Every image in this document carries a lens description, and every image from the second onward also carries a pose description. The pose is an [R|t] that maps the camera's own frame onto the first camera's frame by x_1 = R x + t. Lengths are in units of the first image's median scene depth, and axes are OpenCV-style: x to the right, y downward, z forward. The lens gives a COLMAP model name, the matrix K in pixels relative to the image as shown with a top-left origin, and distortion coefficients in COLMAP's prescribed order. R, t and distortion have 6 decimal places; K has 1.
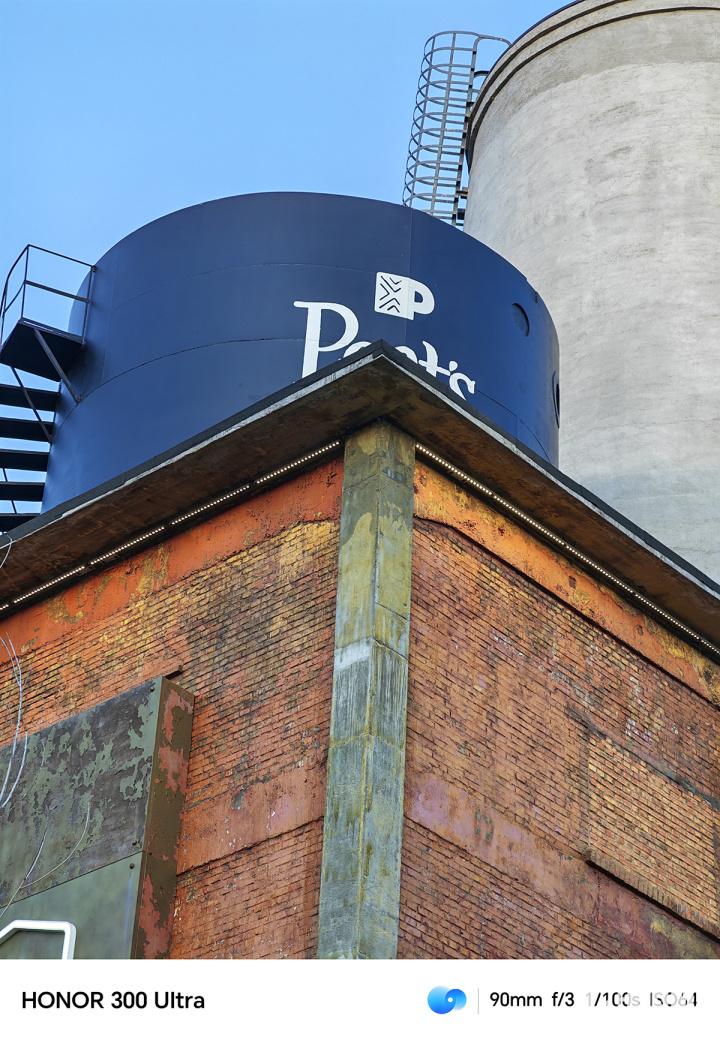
lens RADIAL K [[2720.6, 0, 360.0], [0, 2720.6, 520.0], [0, 0, 1]] dist [-0.096296, 0.200337]
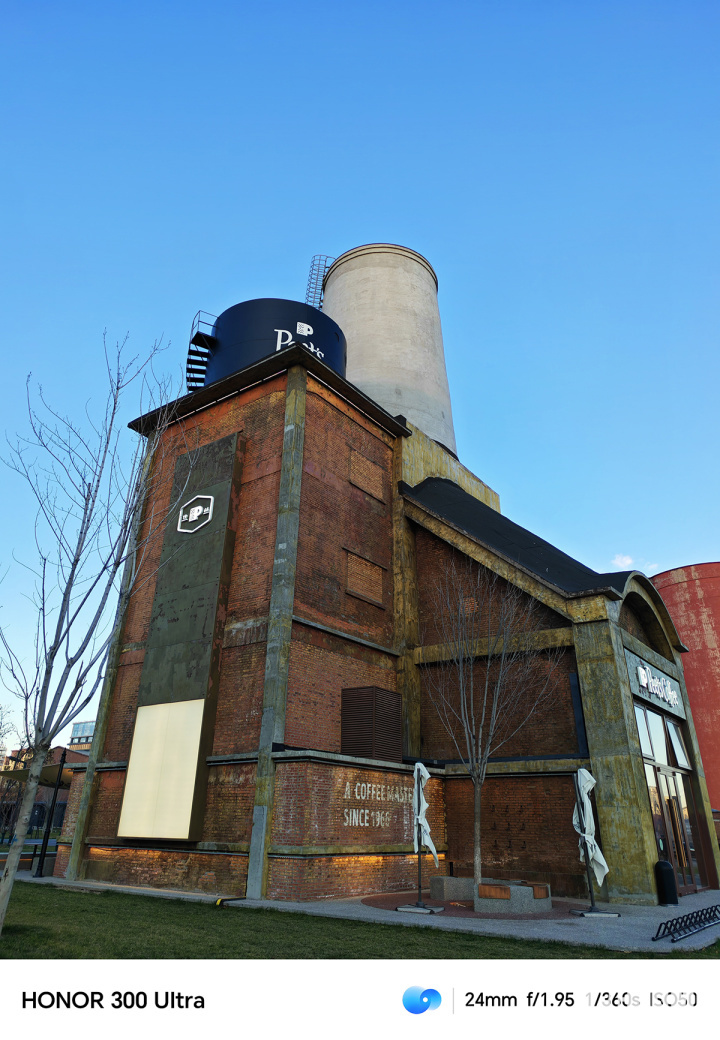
lens RADIAL K [[687.6, 0, 365.6], [0, 687.6, 495.5], [0, 0, 1]] dist [0.005336, -0.000045]
pose [[0.993893, 0.015933, 0.109193, -0.000045], [-0.032129, 0.988433, 0.148215, -0.001574], [-0.105569, -0.150818, 0.982908, 0.051380]]
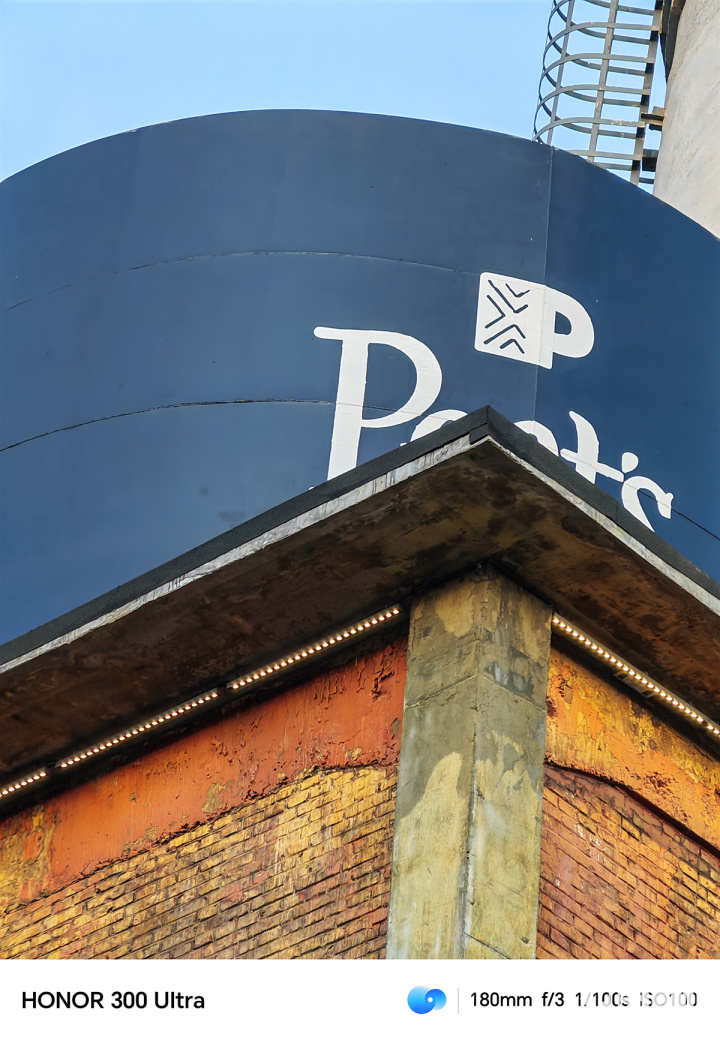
lens RADIAL K [[5795.2, 0, 360.0], [0, 5795.2, 520.0], [0, 0, 1]] dist [-0.167370, -6.864299]
pose [[0.999681, 0.019506, -0.016075, 0.001943], [-0.020254, 0.998652, -0.047791, 0.005807], [0.015122, 0.048101, 0.998728, -0.063446]]
